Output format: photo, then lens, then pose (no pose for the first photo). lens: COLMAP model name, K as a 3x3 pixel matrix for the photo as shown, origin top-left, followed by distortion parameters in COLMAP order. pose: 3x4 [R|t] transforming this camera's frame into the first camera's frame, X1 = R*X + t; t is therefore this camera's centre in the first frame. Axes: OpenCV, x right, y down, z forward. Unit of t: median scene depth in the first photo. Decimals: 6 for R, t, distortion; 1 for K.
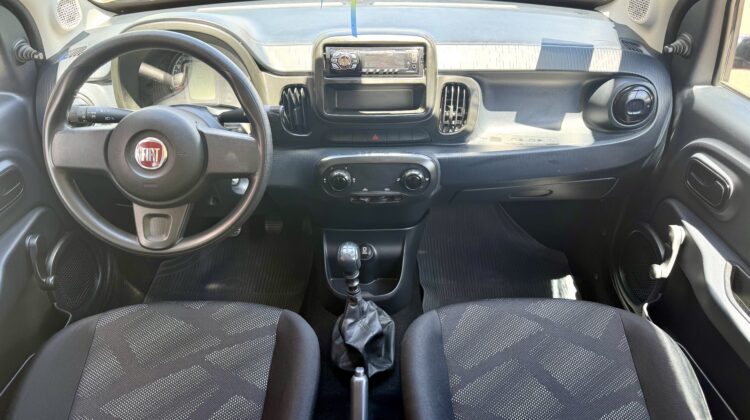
lens RADIAL K [[525.4, 0, 374.1], [0, 525.4, 208.7], [0, 0, 1]] dist [0.037150, -0.003741]
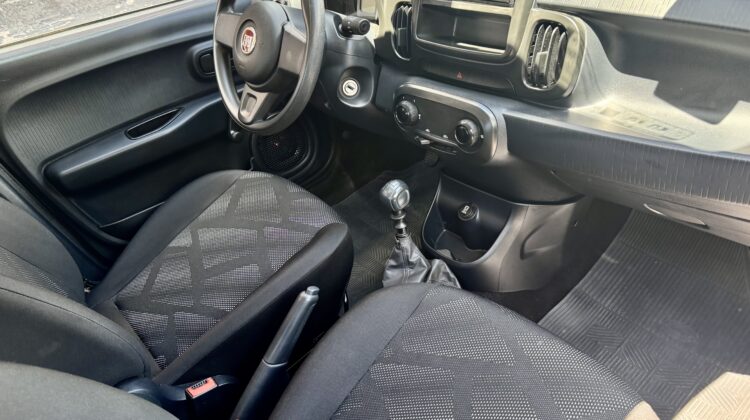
lens RADIAL K [[541.0, 0, 372.9], [0, 541.0, 205.3], [0, 0, 1]] dist [0.094867, -0.017691]
pose [[0.662611, 0.354219, -0.659905, 0.591326], [-0.307287, 0.932093, 0.191775, -0.066988], [0.683023, 0.075708, 0.726462, 0.277476]]
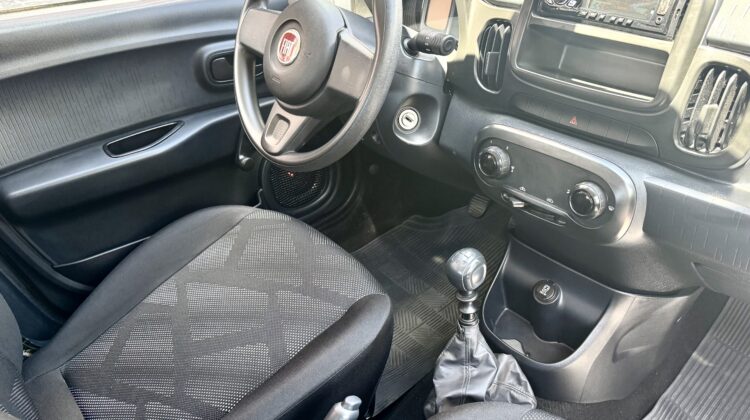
lens RADIAL K [[593.6, 0, 392.7], [0, 593.6, 198.3], [0, 0, 1]] dist [0.069062, -0.015114]
pose [[0.665288, 0.373454, -0.646470, 0.375153], [-0.397322, 0.910201, 0.116918, -0.048863], [0.632081, 0.179073, 0.753927, 0.333362]]
